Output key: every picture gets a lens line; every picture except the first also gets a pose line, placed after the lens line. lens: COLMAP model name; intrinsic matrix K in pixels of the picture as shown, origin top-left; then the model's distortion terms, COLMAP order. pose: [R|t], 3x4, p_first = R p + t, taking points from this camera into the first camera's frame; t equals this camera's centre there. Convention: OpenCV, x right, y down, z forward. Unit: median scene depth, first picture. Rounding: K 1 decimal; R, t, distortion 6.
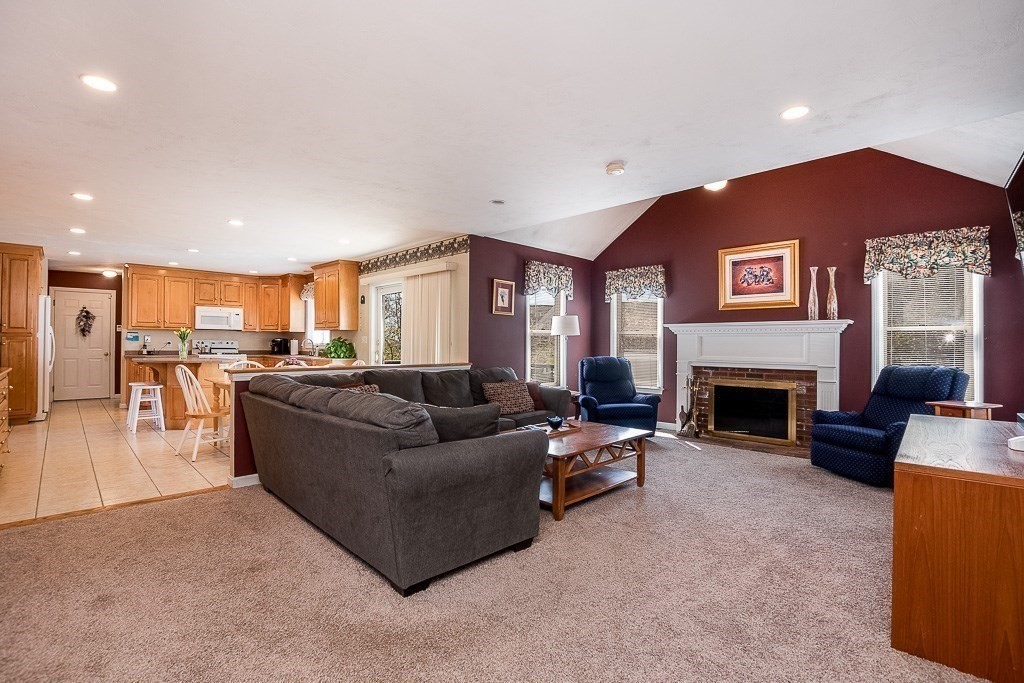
lens RADIAL K [[468.0, 0, 513.5], [0, 468.0, 342.3], [0, 0, 1]] dist [-0.031363, 0.001446]
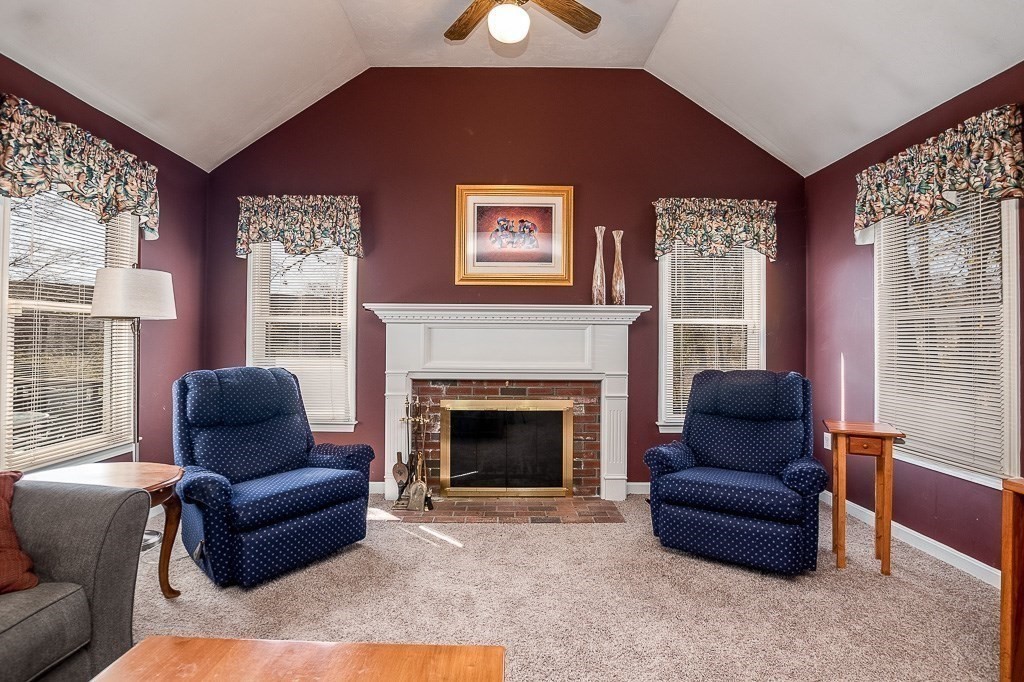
lens RADIAL K [[468.0, 0, 513.2], [0, 468.0, 340.1], [0, 0, 1]] dist [-0.031363, 0.001446]
pose [[0.709123, 0.006883, 0.705051, 0.068024], [-0.004478, 0.999976, -0.005259, 0.005698], [-0.705071, 0.000572, 0.709137, 0.515993]]
